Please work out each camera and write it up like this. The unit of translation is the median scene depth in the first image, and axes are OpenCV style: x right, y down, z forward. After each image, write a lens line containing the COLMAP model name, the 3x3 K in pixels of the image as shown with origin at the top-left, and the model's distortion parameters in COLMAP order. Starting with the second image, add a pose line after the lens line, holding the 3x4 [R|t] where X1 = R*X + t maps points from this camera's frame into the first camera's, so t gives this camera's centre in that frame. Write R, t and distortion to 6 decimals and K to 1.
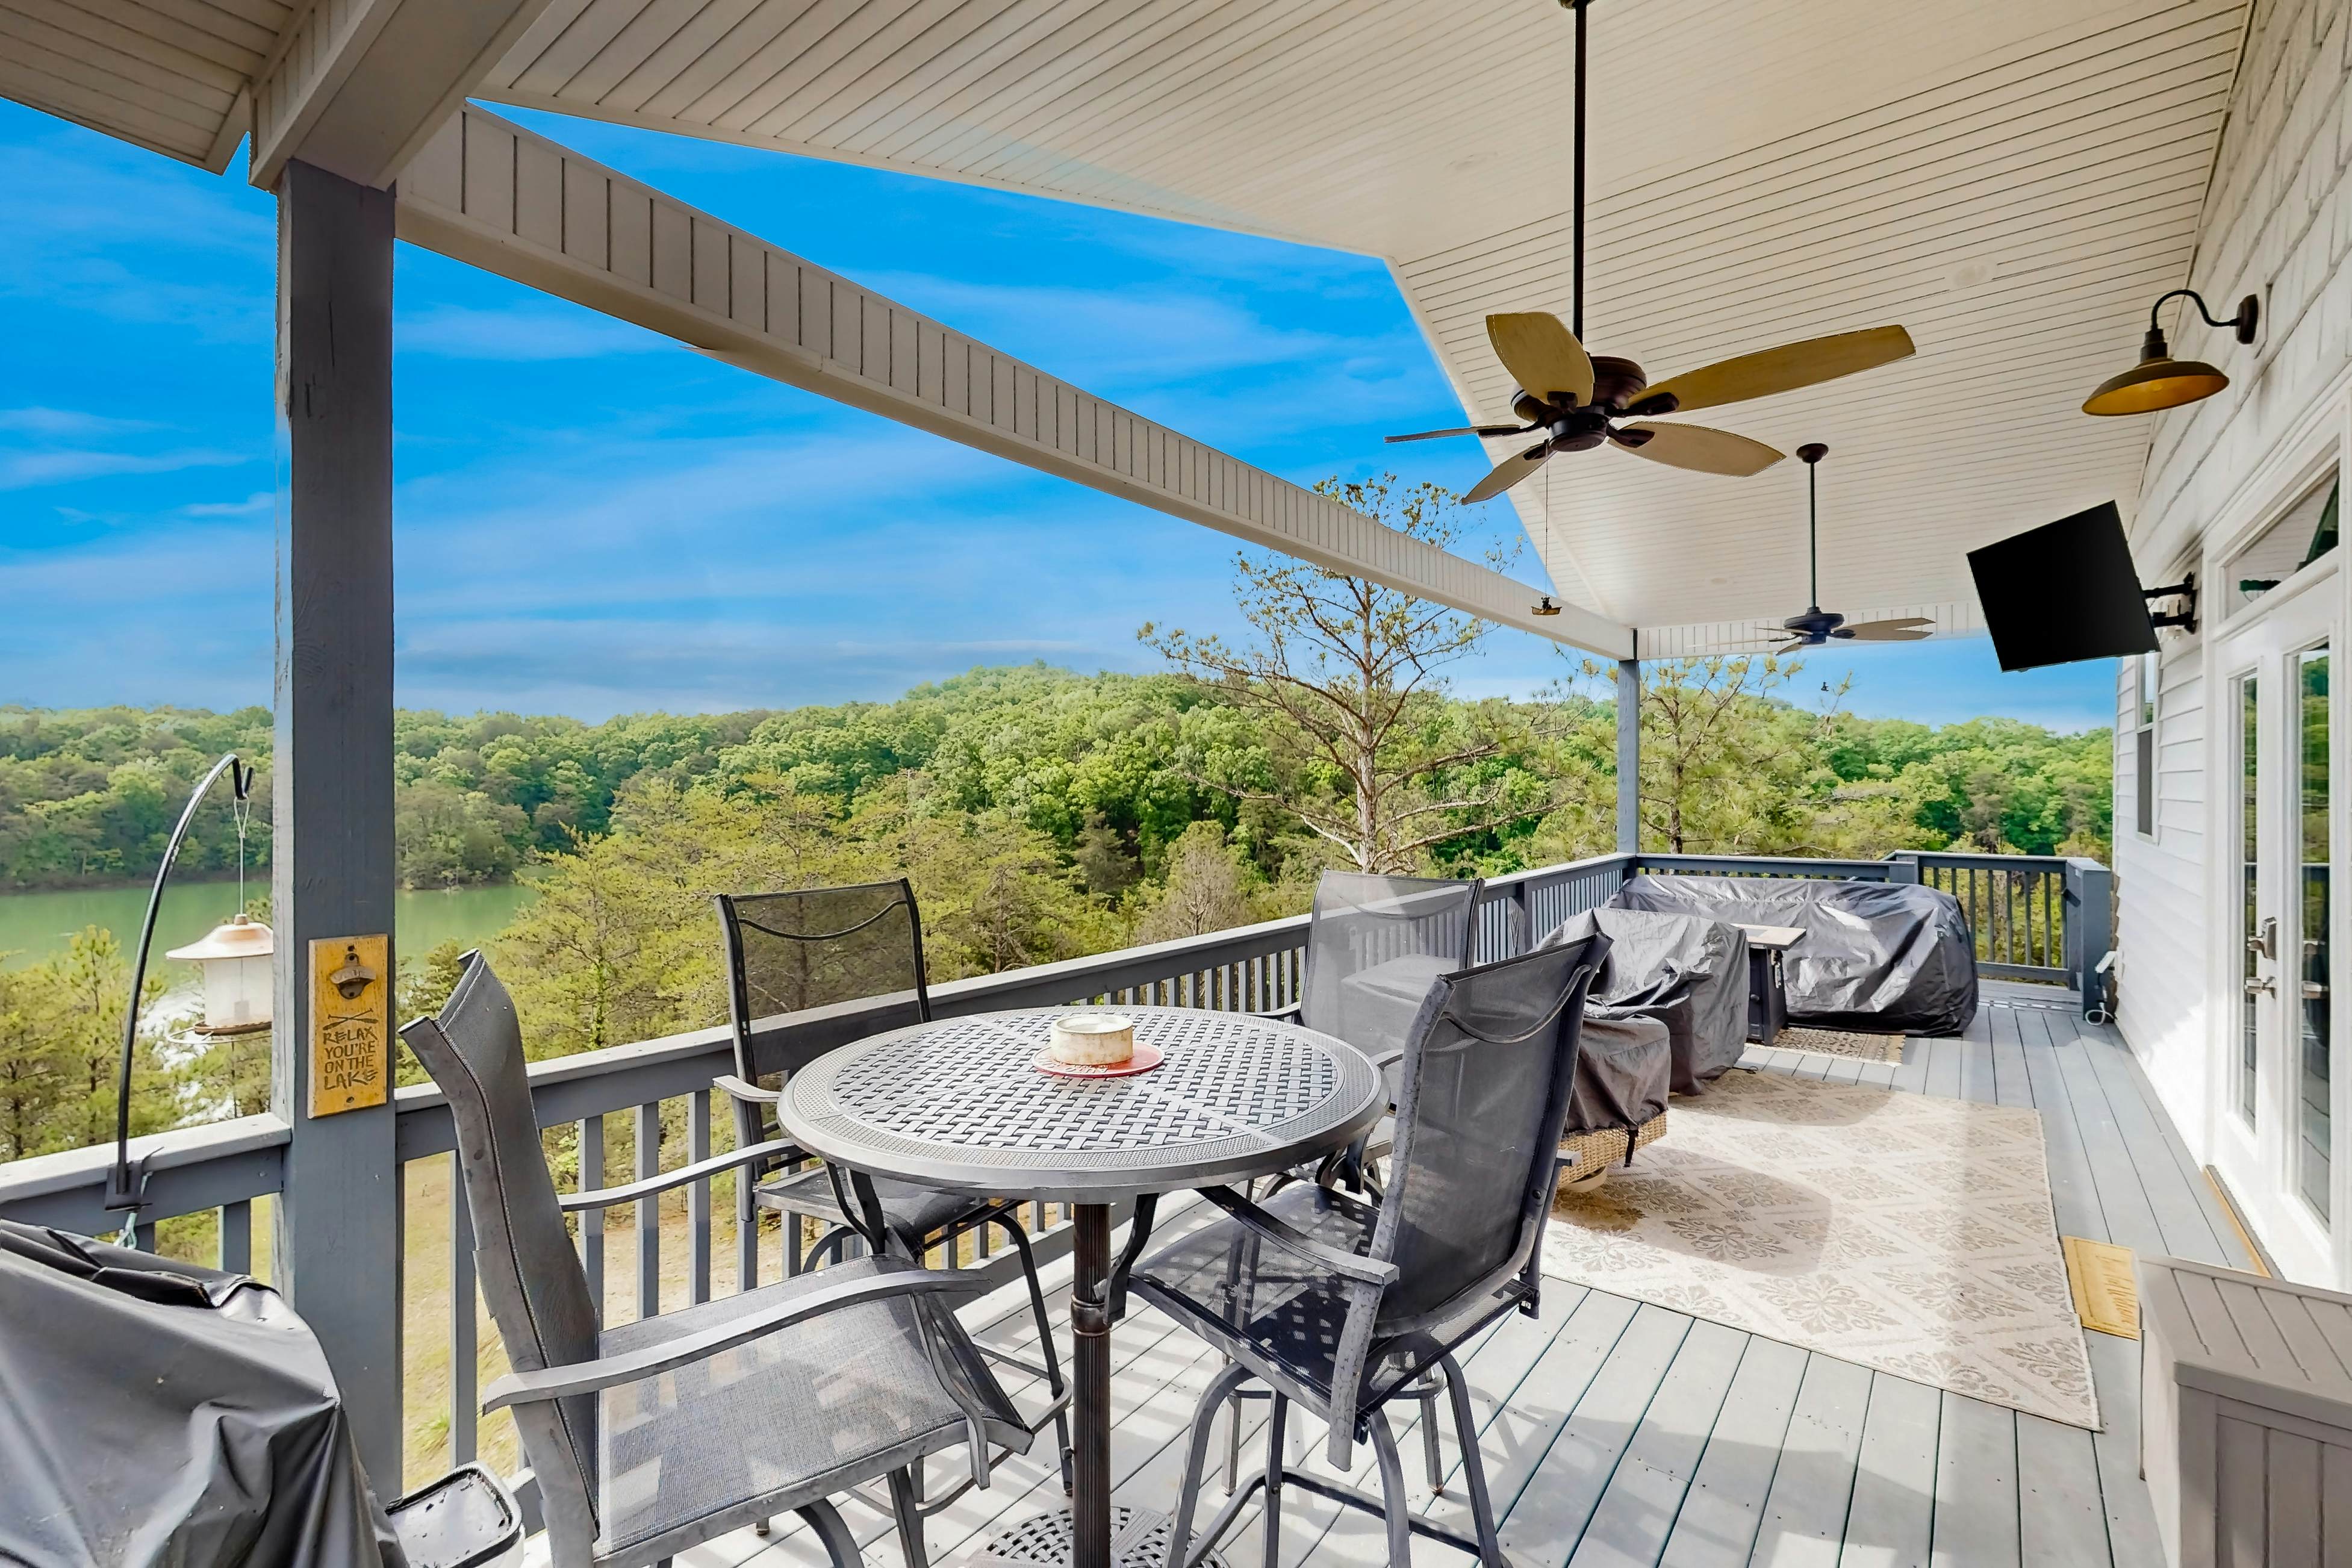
lens RADIAL K [[1042.0, 0, 1176.0], [0, 1042.0, 784.0], [0, 0, 1]] dist [-0.001284, -0.000194]
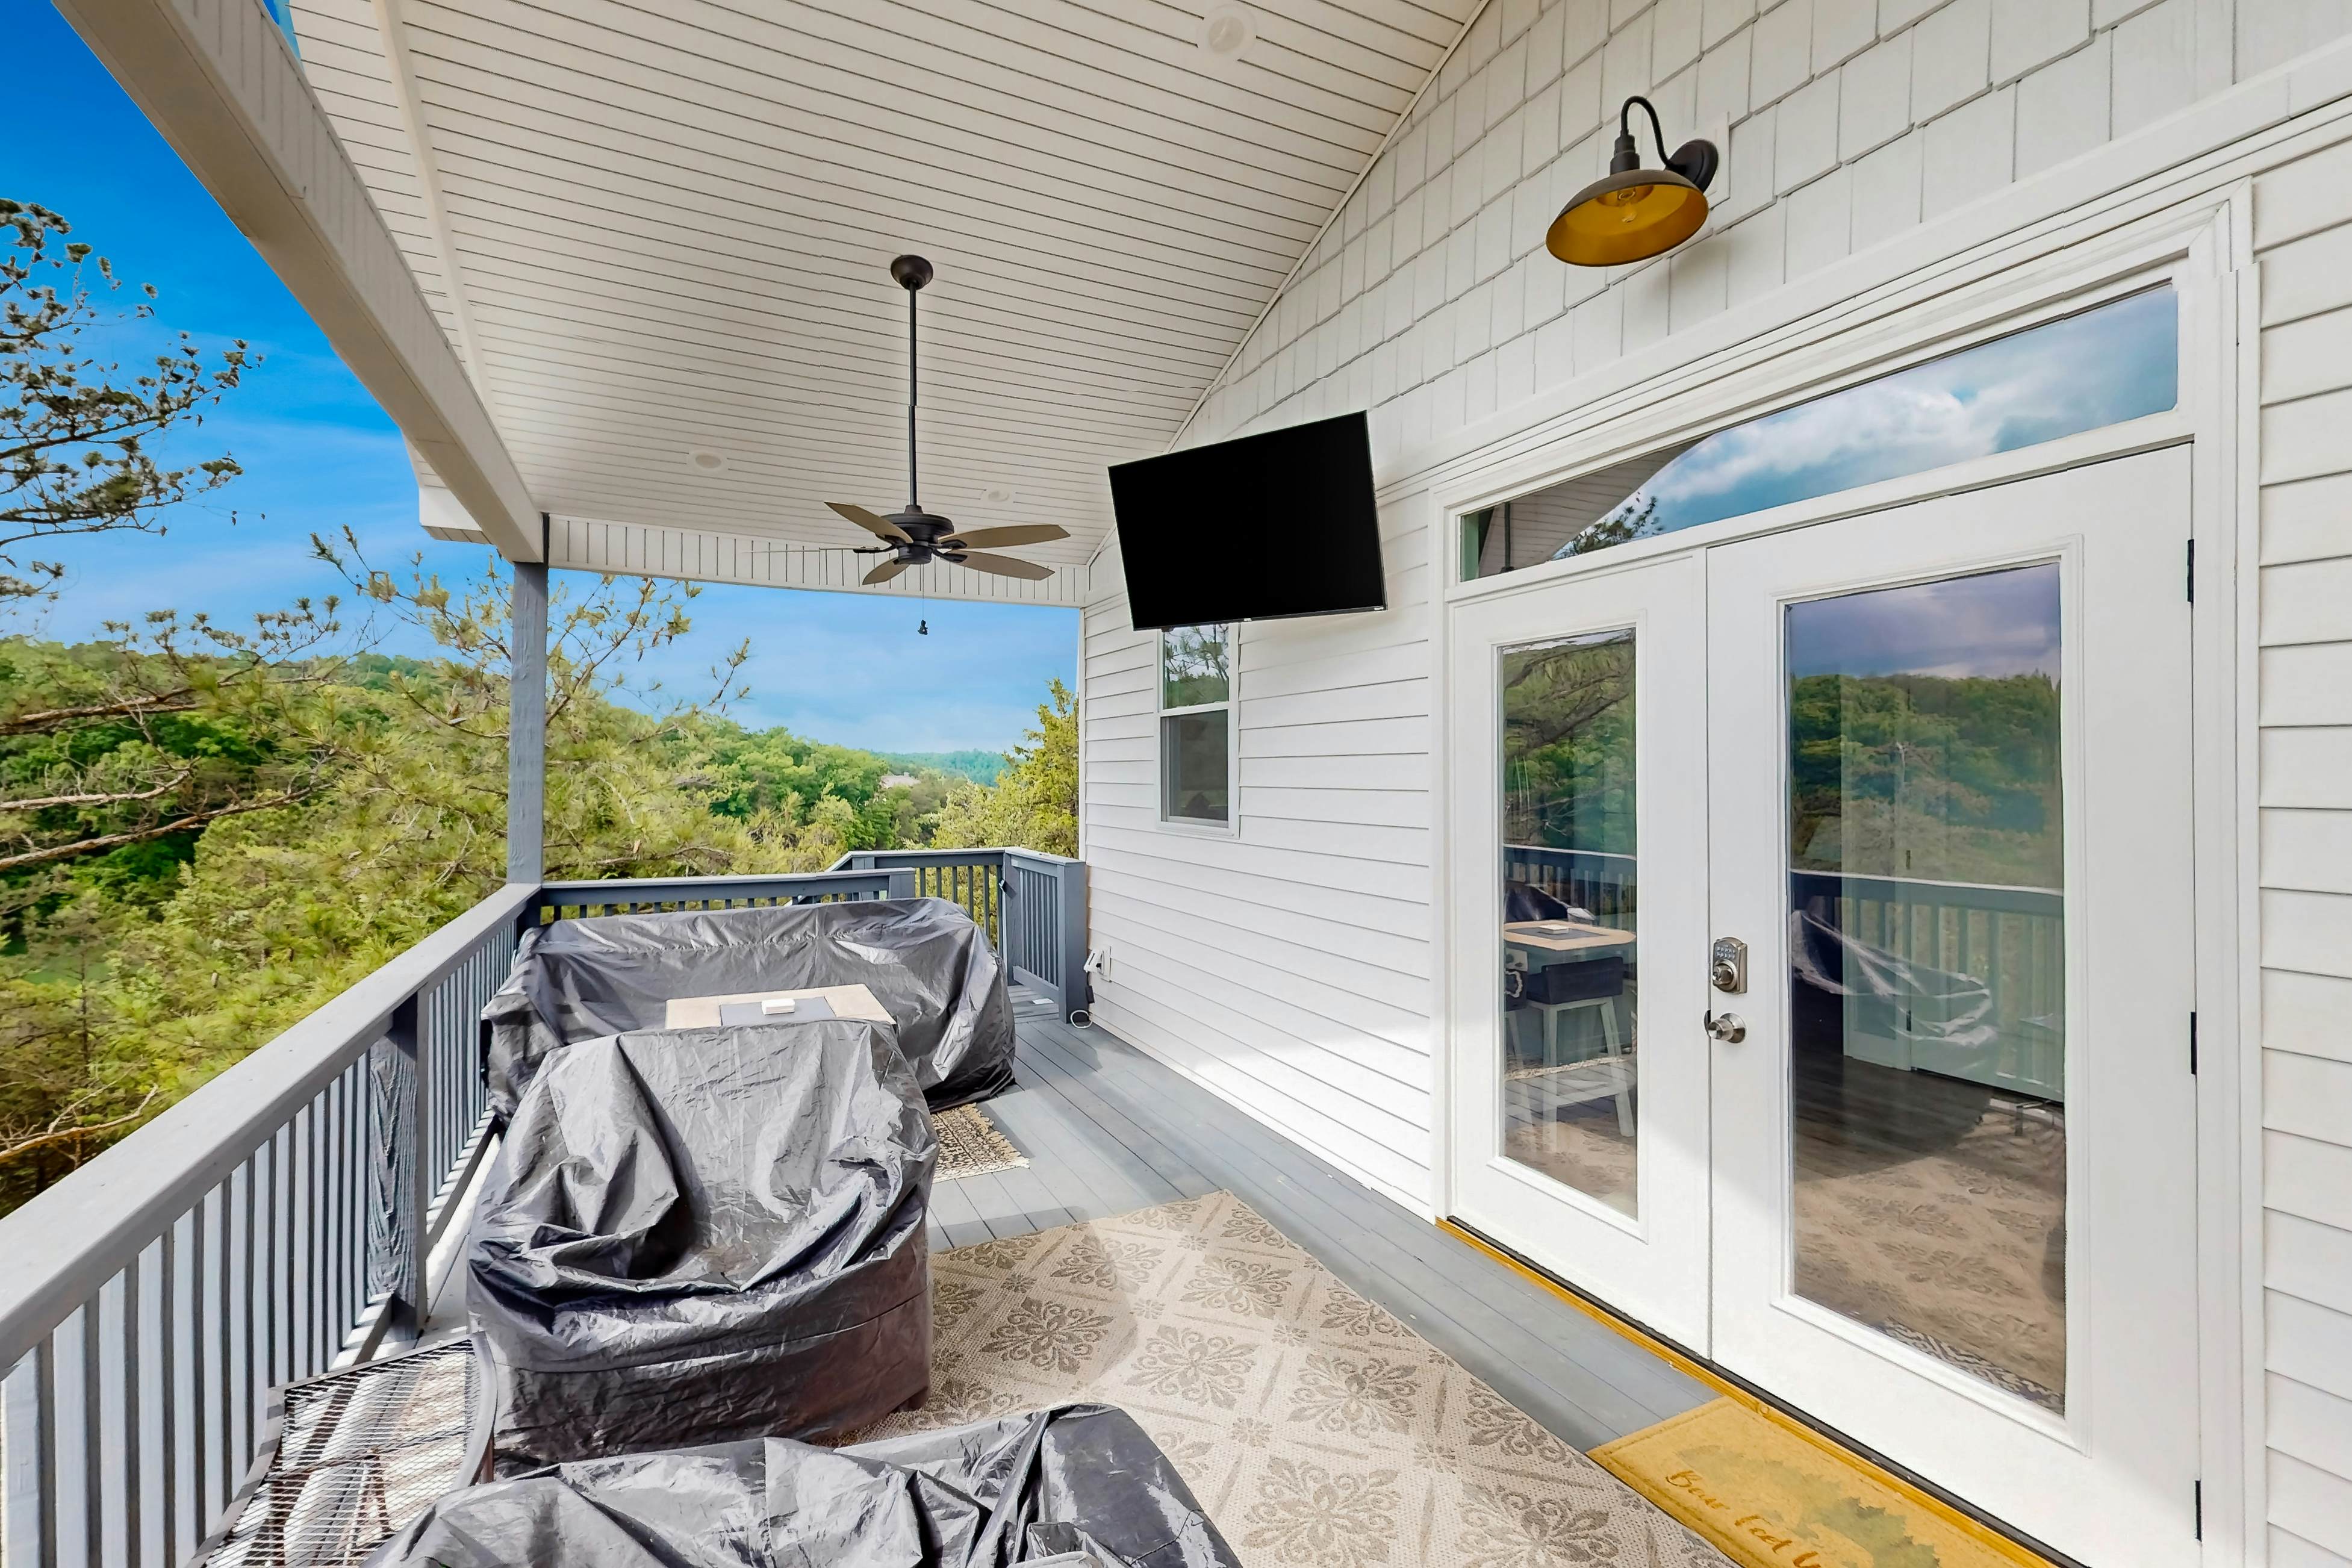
lens RADIAL K [[1042.0, 0, 1176.0], [0, 1042.0, 784.0], [0, 0, 1]] dist [-0.001284, -0.000194]
pose [[0.451997, -0.010156, 0.891962, 0.088824], [-0.000836, 0.999930, 0.011809, -0.000166], [-0.892019, -0.006084, 0.451957, 0.516866]]
